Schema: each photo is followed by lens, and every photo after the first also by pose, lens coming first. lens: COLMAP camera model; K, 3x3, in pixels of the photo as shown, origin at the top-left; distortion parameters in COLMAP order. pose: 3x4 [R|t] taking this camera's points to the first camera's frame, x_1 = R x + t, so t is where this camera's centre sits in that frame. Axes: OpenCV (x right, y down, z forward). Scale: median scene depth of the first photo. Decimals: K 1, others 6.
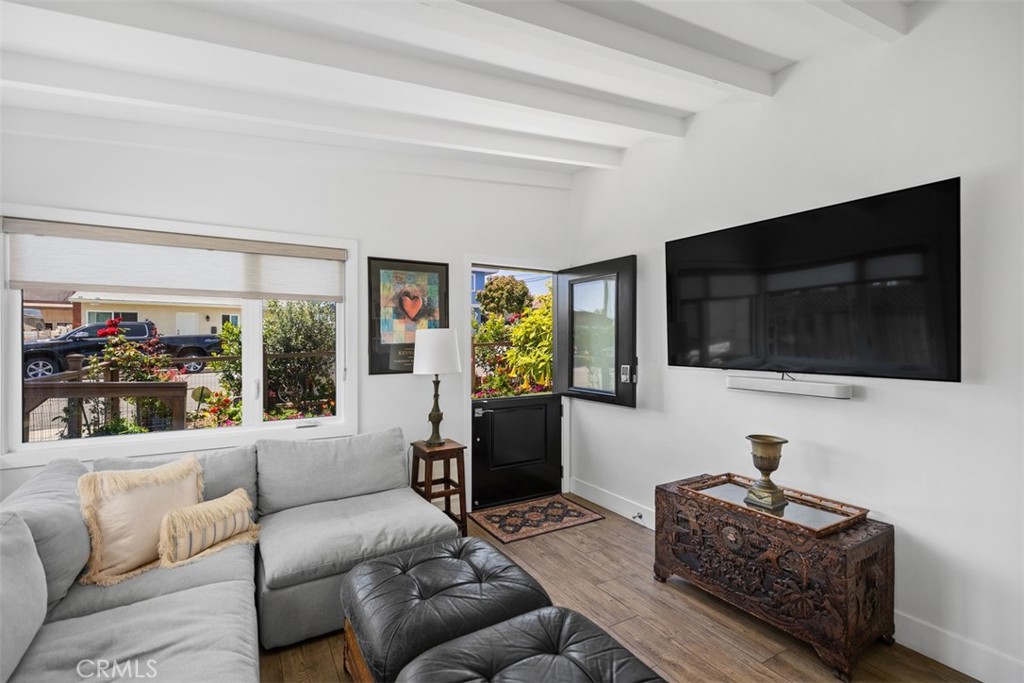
lens RADIAL K [[465.4, 0, 507.4], [0, 465.4, 345.9], [0, 0, 1]] dist [0.003528, 0.000122]
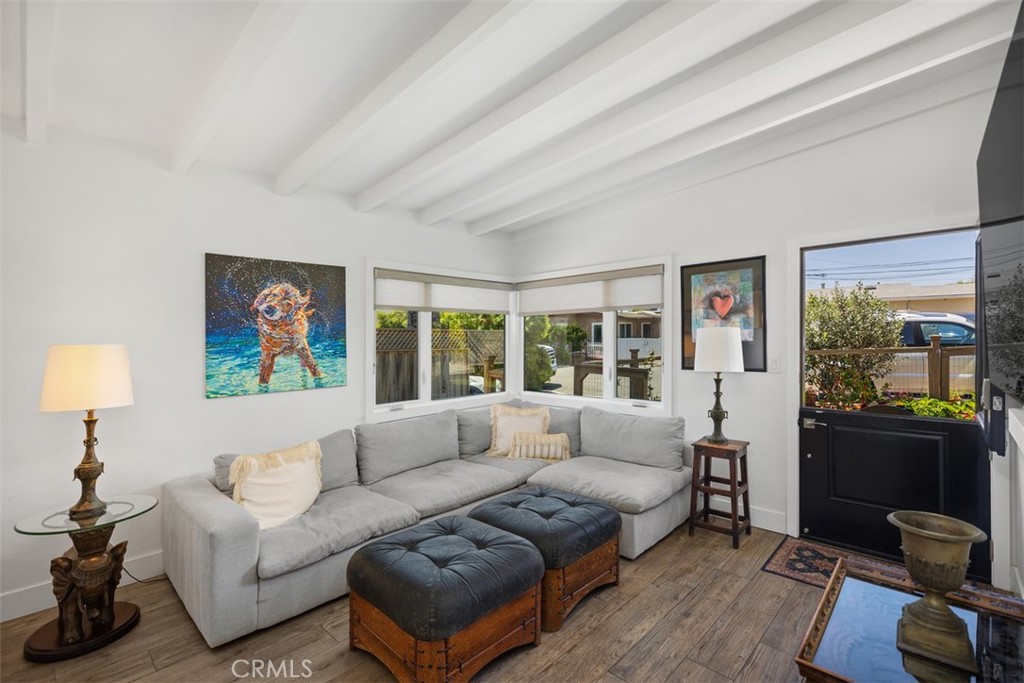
lens RADIAL K [[465.4, 0, 524.8], [0, 465.4, 340.9], [0, 0, 1]] dist [0.003528, 0.000122]
pose [[0.281760, -0.001865, -0.959483, 0.673745], [0.000108, 0.999998, -0.001912, -0.005480], [0.959485, 0.000436, 0.281759, 0.301911]]
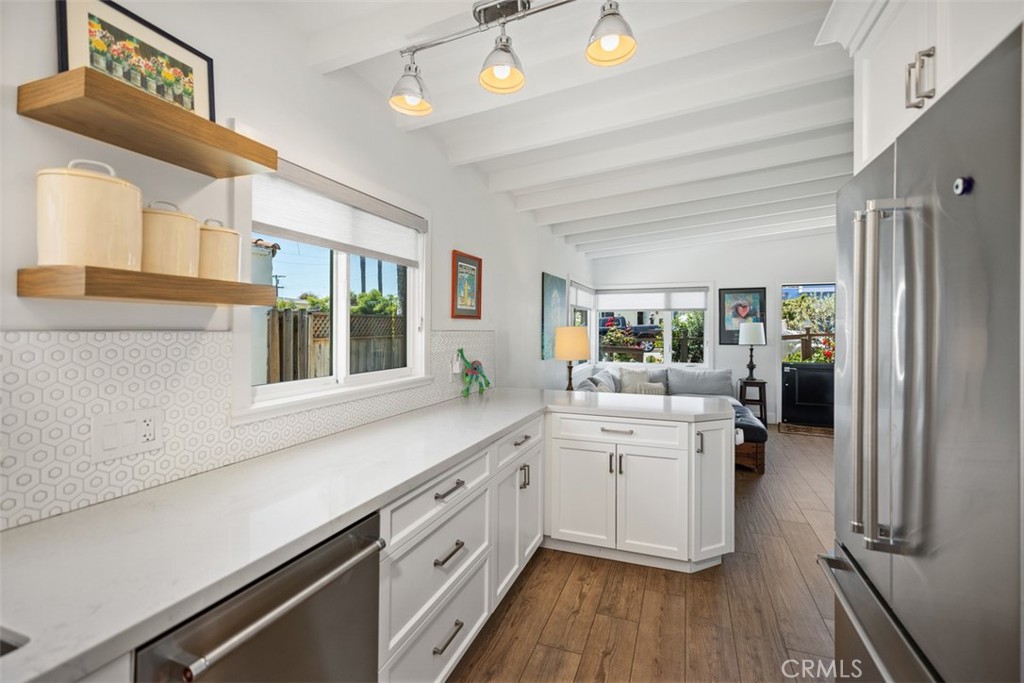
lens RADIAL K [[465.4, 0, 502.4], [0, 465.4, 329.8], [0, 0, 1]] dist [0.003528, 0.000122]
pose [[0.625616, 0.001749, -0.780129, 0.716538], [-0.011143, 0.999916, -0.006694, 0.019115], [0.780051, 0.012881, 0.625583, -1.057366]]
